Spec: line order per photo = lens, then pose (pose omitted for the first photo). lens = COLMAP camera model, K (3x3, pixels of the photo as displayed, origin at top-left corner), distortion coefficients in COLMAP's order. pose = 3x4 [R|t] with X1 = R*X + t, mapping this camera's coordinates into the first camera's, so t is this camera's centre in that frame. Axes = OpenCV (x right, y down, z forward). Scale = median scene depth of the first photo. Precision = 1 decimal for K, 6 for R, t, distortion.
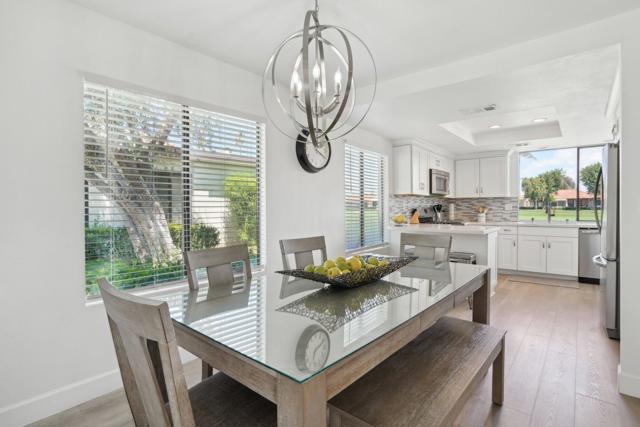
lens RADIAL K [[326.5, 0, 318.8], [0, 326.5, 210.7], [0, 0, 1]] dist [-0.002427, 0.000288]
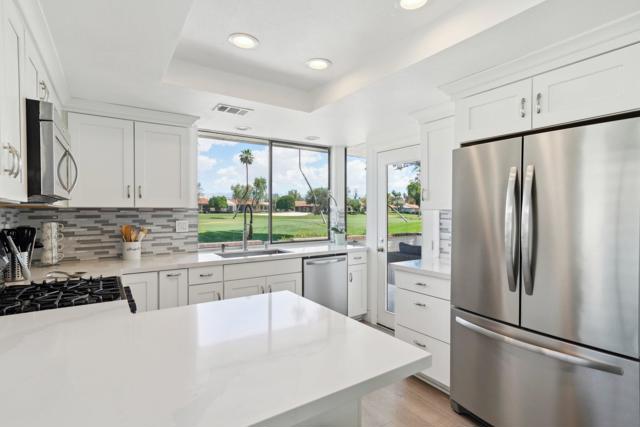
lens RADIAL K [[326.5, 0, 320.9], [0, 326.5, 215.2], [0, 0, 1]] dist [-0.002427, 0.000288]
pose [[0.281763, -0.009372, 0.959438, 0.130473], [0.010816, 0.999920, 0.006591, -0.029891], [-0.959423, 0.008520, 0.281842, 0.616563]]
